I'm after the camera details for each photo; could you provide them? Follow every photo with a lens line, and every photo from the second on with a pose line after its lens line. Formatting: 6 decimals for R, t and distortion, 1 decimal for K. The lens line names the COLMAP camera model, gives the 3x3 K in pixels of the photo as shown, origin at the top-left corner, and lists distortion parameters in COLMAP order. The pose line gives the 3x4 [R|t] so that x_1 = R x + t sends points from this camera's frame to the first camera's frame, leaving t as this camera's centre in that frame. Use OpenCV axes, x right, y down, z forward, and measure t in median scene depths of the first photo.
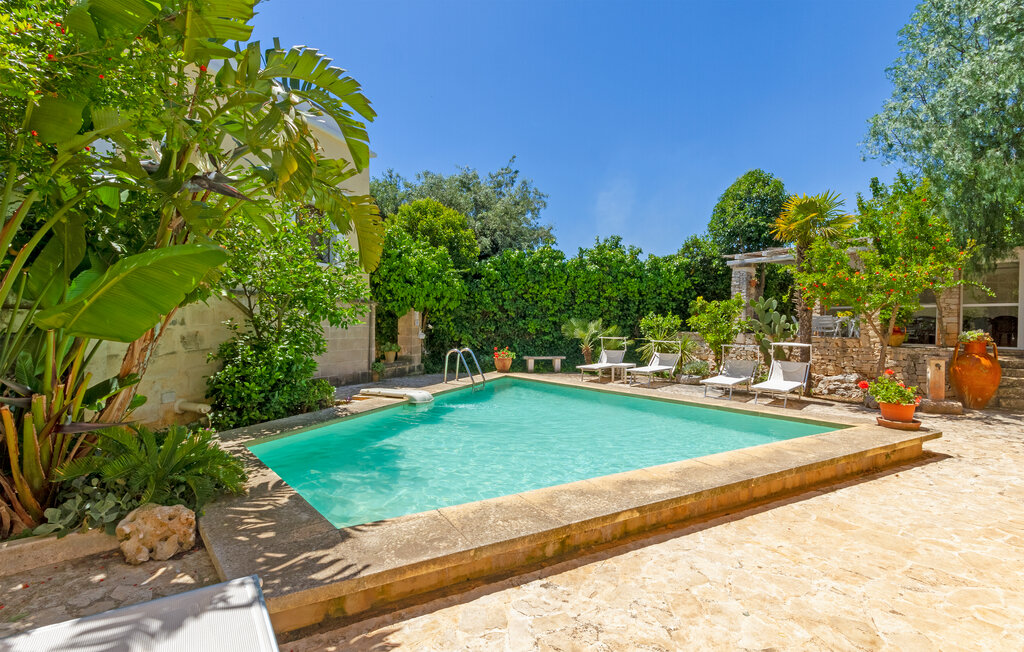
lens RADIAL K [[482.0, 0, 513.3], [0, 482.0, 326.4], [0, 0, 1]] dist [0.012151, 0.000830]
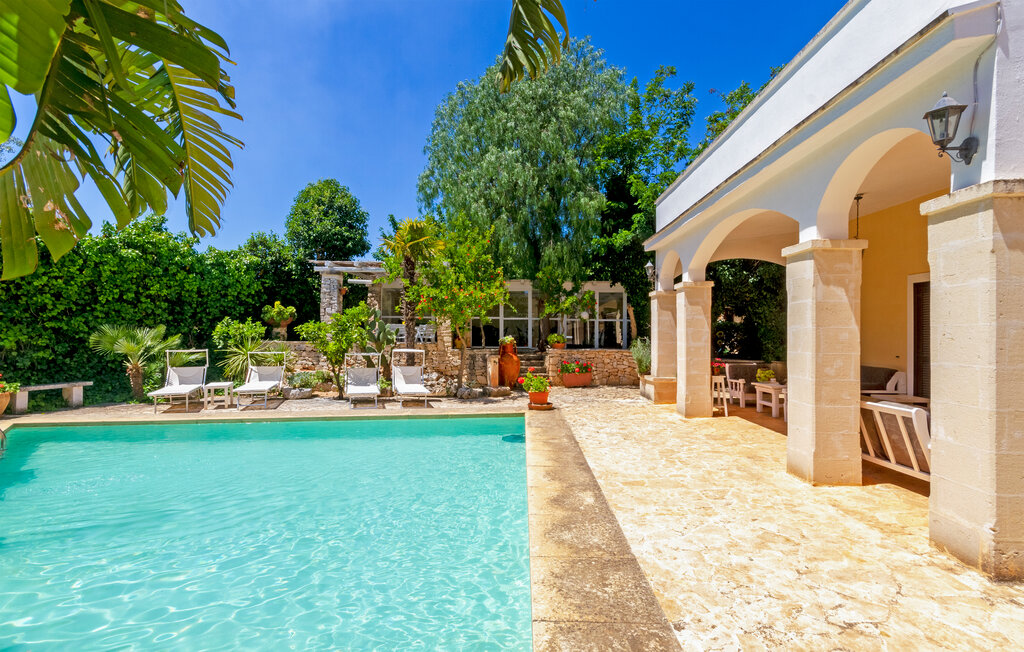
lens RADIAL K [[482.0, 0, 519.6], [0, 482.0, 326.0], [0, 0, 1]] dist [0.012151, 0.000830]
pose [[0.510069, 0.005780, 0.860114, -0.173005], [0.004734, 0.999943, -0.009527, -0.005130], [-0.860120, 0.008931, 0.510013, 0.154278]]
